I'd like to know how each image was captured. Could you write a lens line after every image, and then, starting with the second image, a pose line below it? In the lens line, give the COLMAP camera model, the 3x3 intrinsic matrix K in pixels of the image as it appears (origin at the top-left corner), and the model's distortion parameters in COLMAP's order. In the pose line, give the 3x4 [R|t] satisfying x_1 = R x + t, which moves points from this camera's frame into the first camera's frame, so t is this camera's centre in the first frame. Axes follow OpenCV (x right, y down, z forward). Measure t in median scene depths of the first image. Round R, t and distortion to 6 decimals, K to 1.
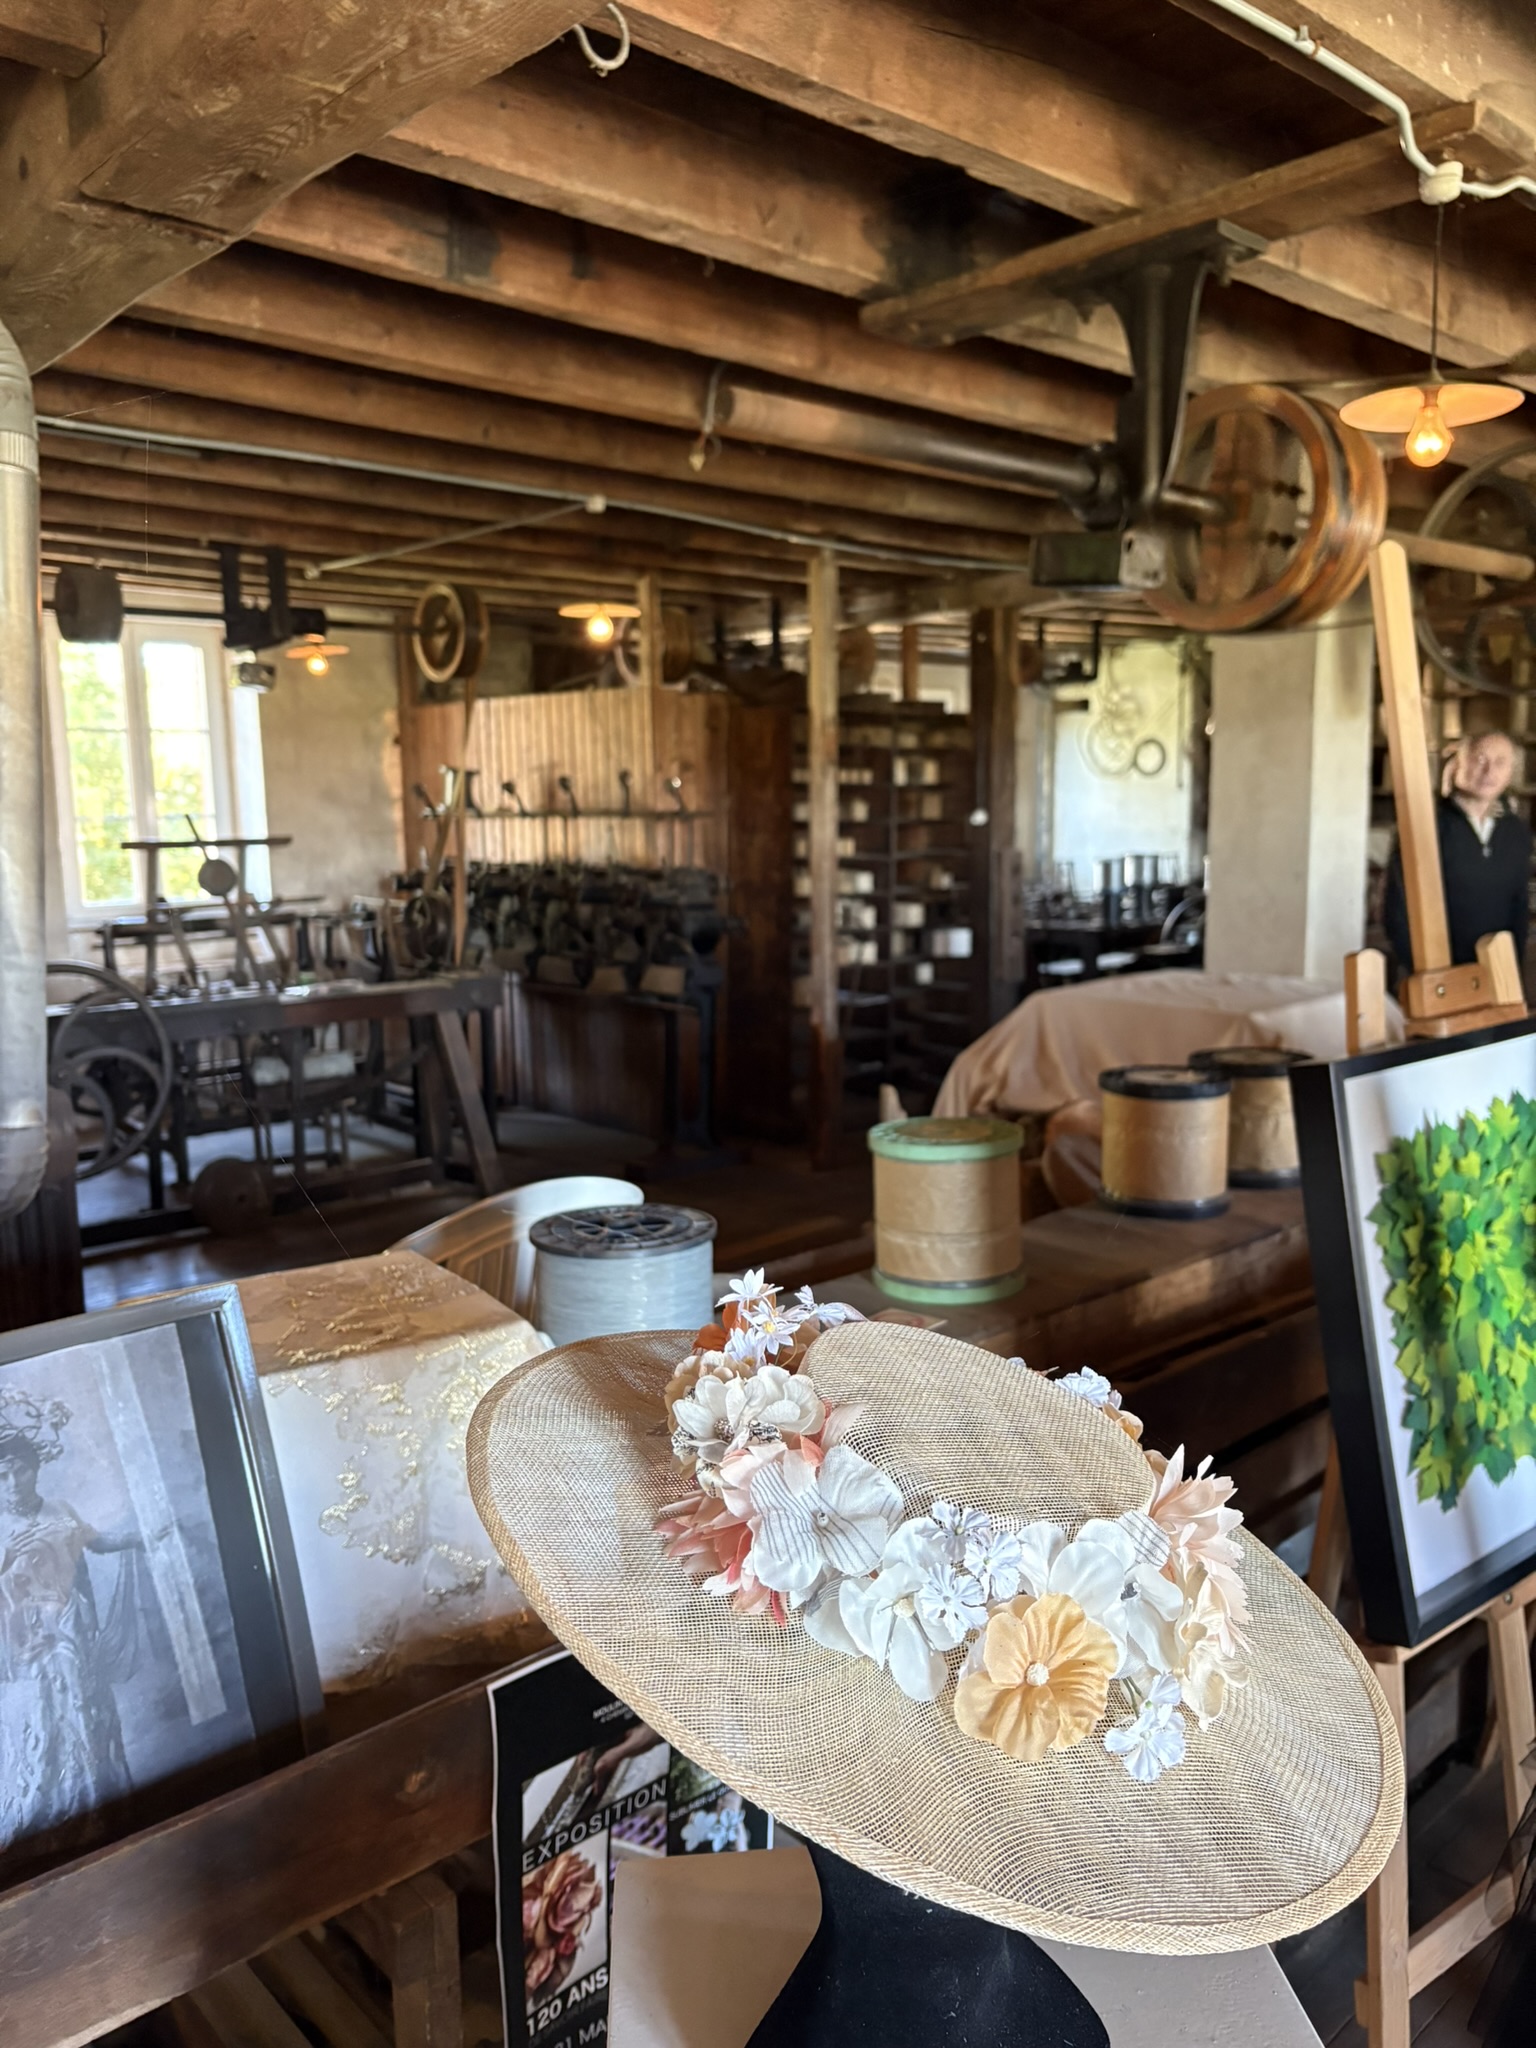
lens RADIAL K [[1561.6, 0, 762.7], [0, 1561.6, 1026.7], [0, 0, 1]] dist [0.082172, 0.000880]
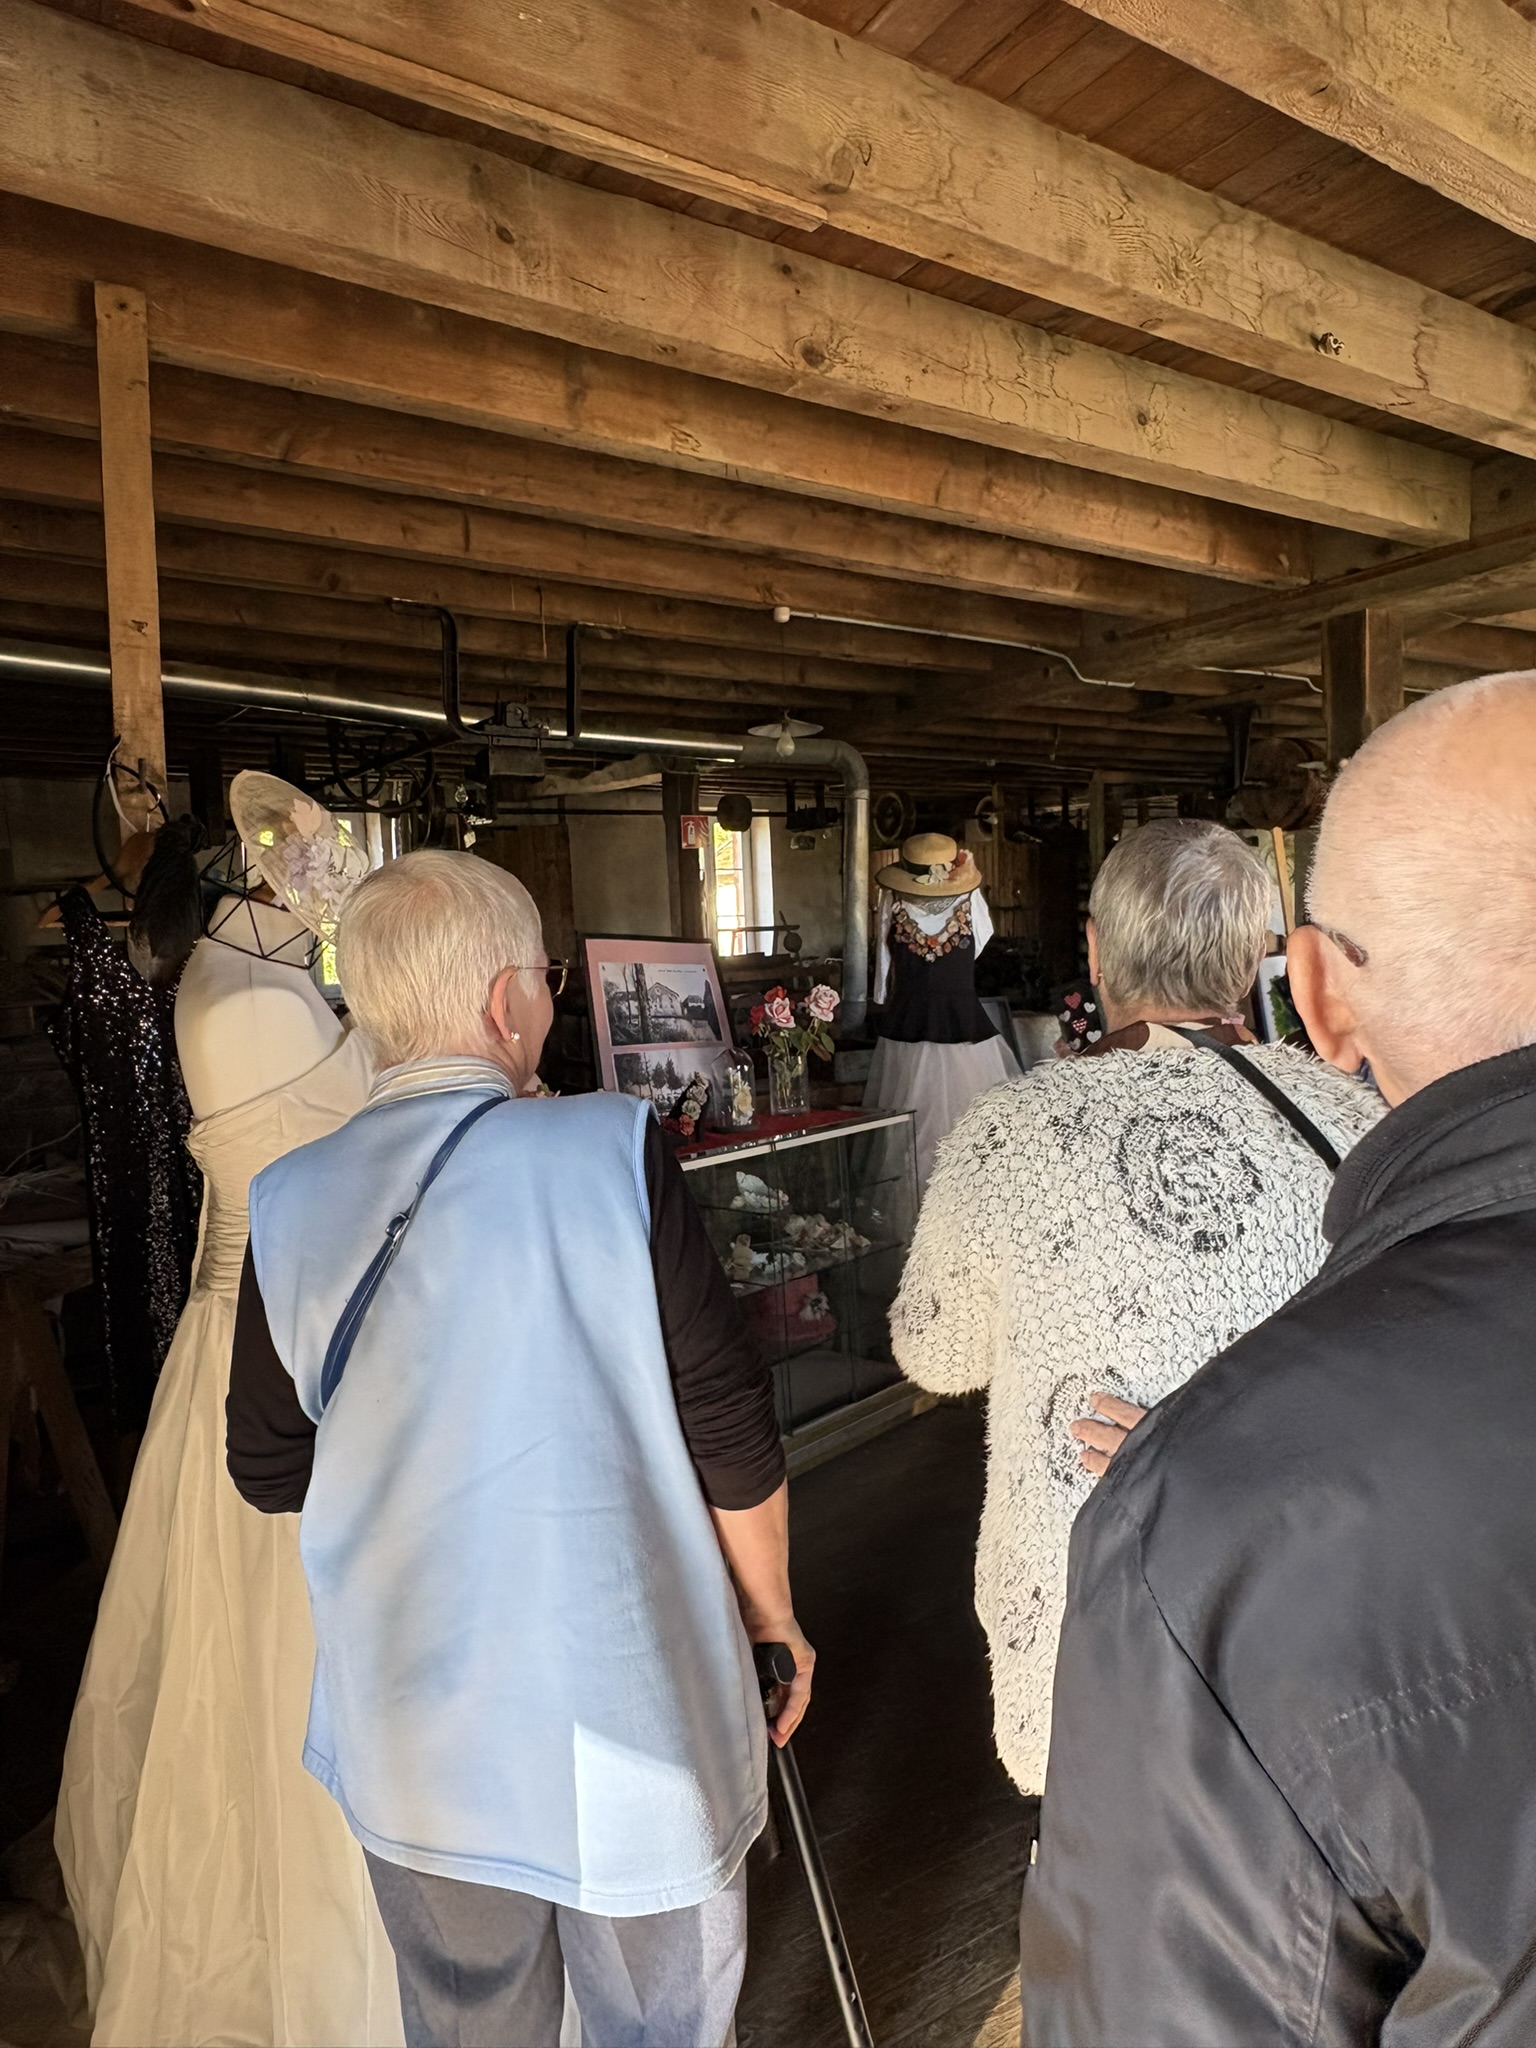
lens RADIAL K [[1306.7, 0, 772.0], [0, 1306.7, 1019.0], [0, 0, 1]] dist [-0.002179, -0.000138]
pose [[0.983221, 0.003105, -0.182393, -0.052013], [-0.013748, 0.998273, -0.057114, 0.081363], [0.181901, 0.058663, 0.981566, -0.529950]]
